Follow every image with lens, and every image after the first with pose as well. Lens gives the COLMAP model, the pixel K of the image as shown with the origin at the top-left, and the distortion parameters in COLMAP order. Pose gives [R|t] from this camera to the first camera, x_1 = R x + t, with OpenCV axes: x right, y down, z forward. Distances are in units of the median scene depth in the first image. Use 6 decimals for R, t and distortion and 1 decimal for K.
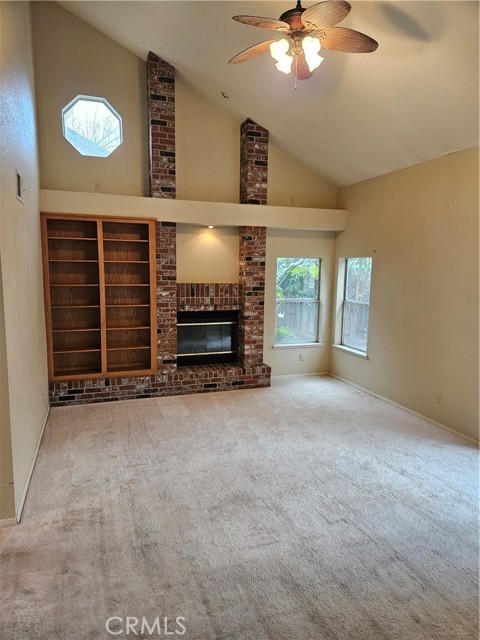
lens RADIAL K [[424.0, 0, 250.6], [0, 424.0, 317.5], [0, 0, 1]] dist [0.089253, -0.070863]
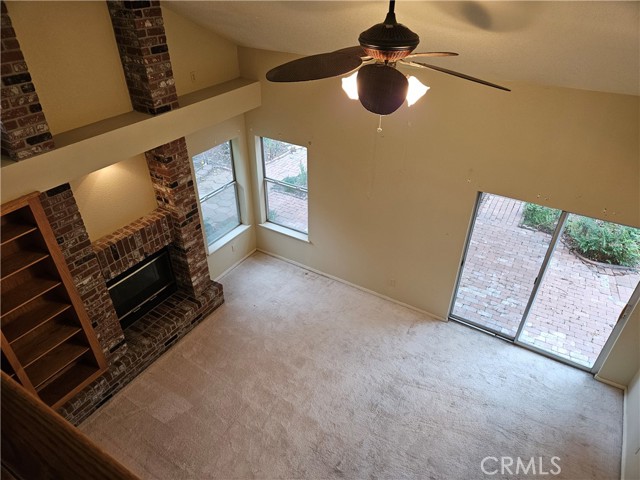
lens RADIAL K [[424.0, 0, 320.0], [0, 424.0, 240.0], [0, 0, 1]] dist [0.089253, -0.070863]
pose [[0.781843, -0.356127, 0.511757, -0.231586], [0.081559, 0.872179, 0.482340, -0.407659], [-0.618118, -0.335376, 0.710952, 0.268335]]
